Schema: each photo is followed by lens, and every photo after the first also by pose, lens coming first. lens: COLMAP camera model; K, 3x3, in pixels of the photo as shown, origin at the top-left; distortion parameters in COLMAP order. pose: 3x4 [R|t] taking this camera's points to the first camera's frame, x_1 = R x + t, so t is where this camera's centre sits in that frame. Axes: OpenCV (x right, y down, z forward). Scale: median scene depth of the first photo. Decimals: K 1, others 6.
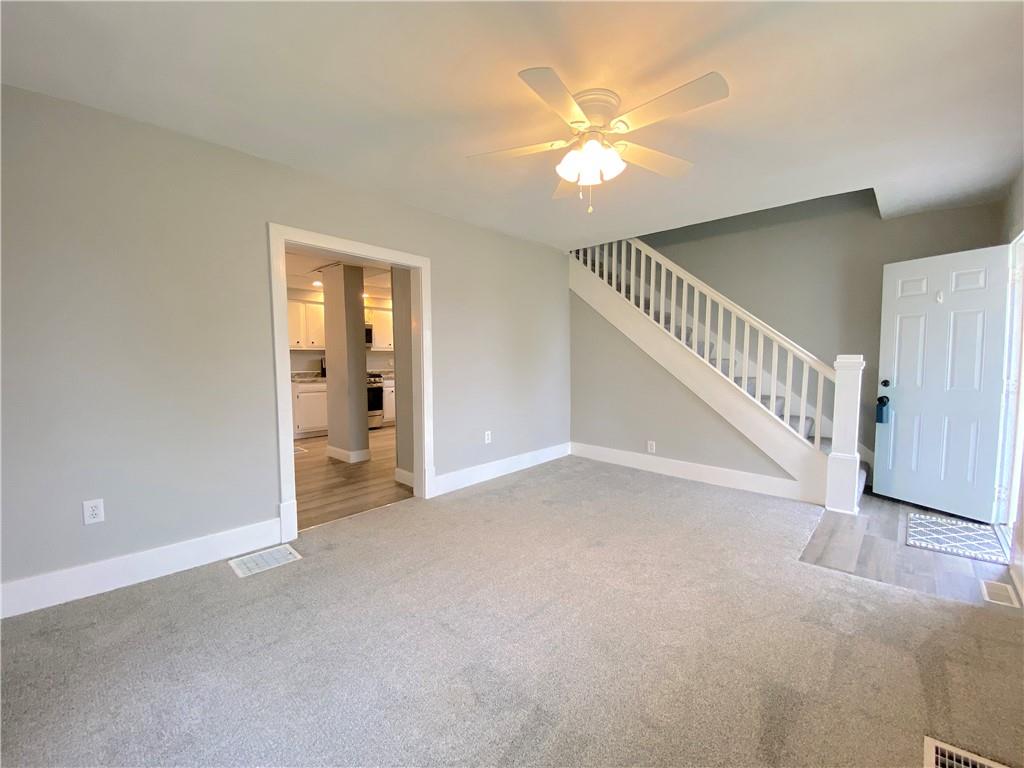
lens RADIAL K [[417.1, 0, 507.1], [0, 417.1, 380.4], [0, 0, 1]] dist [0.016214, -0.019767]
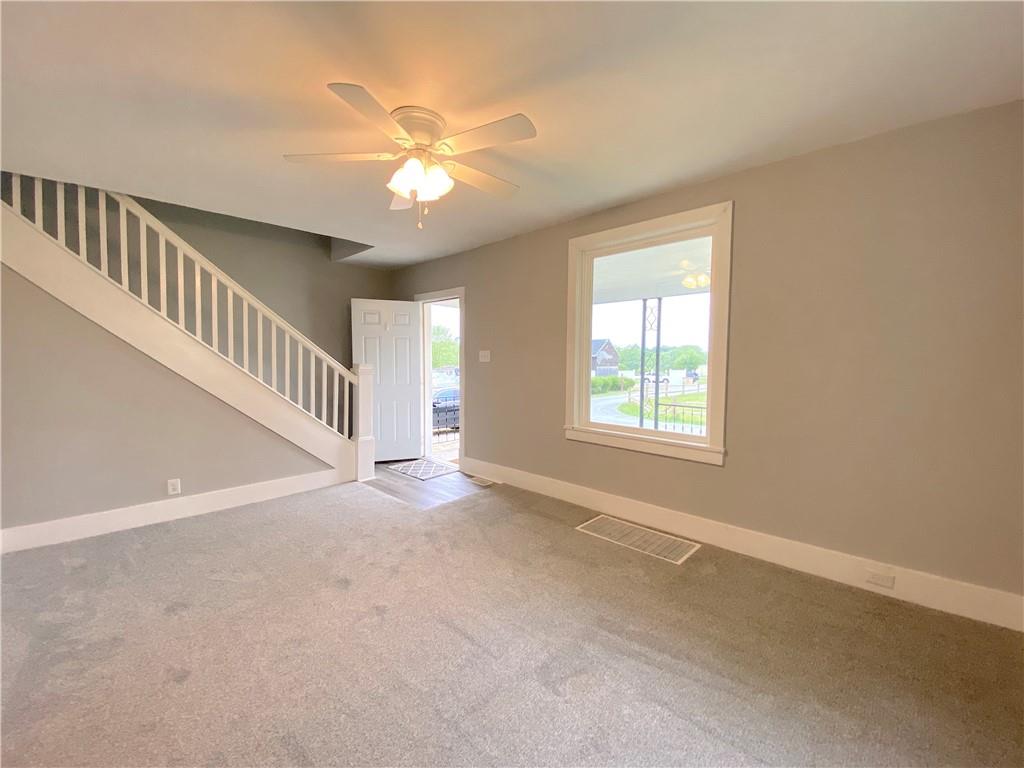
lens RADIAL K [[417.1, 0, 507.1], [0, 417.1, 380.4], [0, 0, 1]] dist [0.016214, -0.019767]
pose [[-0.003184, -0.051344, 0.998676, -0.597522], [0.055941, 0.997108, 0.051442, -0.055659], [-0.998429, 0.056031, -0.000303, 0.588702]]
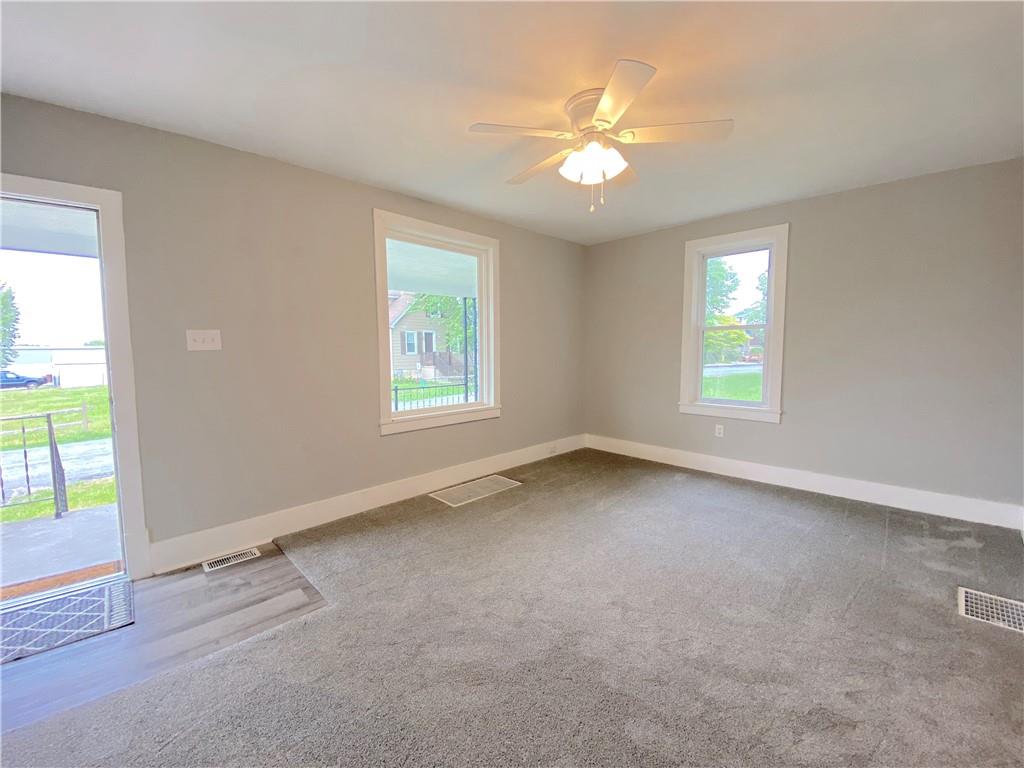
lens RADIAL K [[417.1, 0, 507.1], [0, 417.1, 380.4], [0, 0, 1]] dist [0.016214, -0.019767]
pose [[-0.999973, 0.001944, 0.007046, 0.286035], [0.002870, 0.990993, 0.133886, -0.099887], [-0.006722, 0.133903, -0.990972, 1.488698]]
